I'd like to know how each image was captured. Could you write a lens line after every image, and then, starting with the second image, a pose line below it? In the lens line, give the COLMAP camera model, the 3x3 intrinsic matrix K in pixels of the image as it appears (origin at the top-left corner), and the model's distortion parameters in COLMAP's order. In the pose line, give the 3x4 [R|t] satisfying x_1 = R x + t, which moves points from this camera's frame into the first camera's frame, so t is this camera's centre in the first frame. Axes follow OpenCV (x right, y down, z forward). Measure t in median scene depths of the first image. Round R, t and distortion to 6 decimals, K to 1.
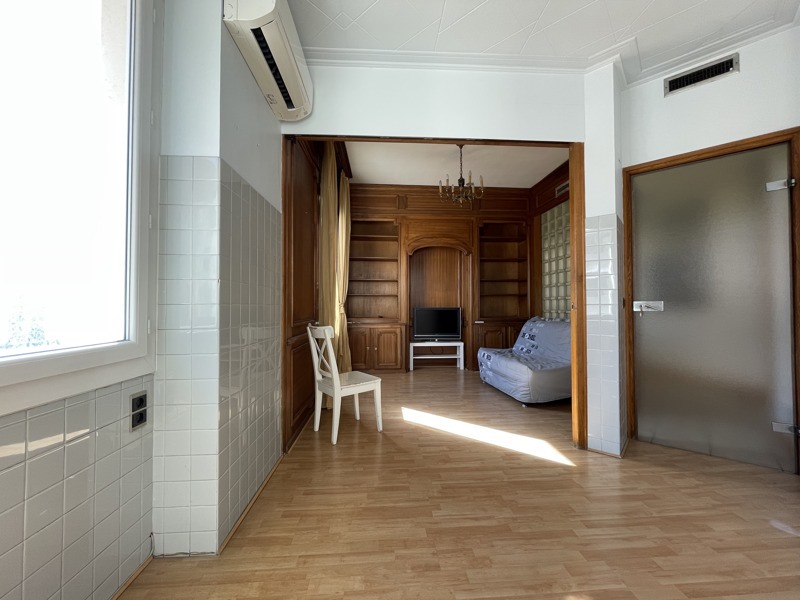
lens RADIAL K [[321.9, 0, 399.9], [0, 321.9, 301.2], [0, 0, 1]] dist [-0.000976, -0.000029]
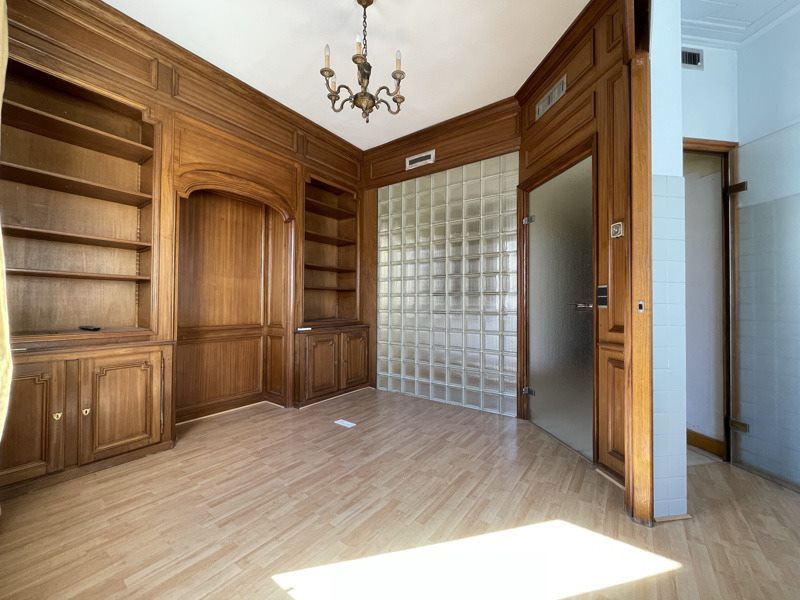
lens RADIAL K [[321.9, 0, 398.4], [0, 321.9, 301.1], [0, 0, 1]] dist [-0.000976, -0.000029]
pose [[0.646610, 0.012459, 0.762719, -0.123381], [-0.018078, 0.999836, -0.001006, 0.006037], [-0.762607, -0.013138, 0.646729, 0.437588]]
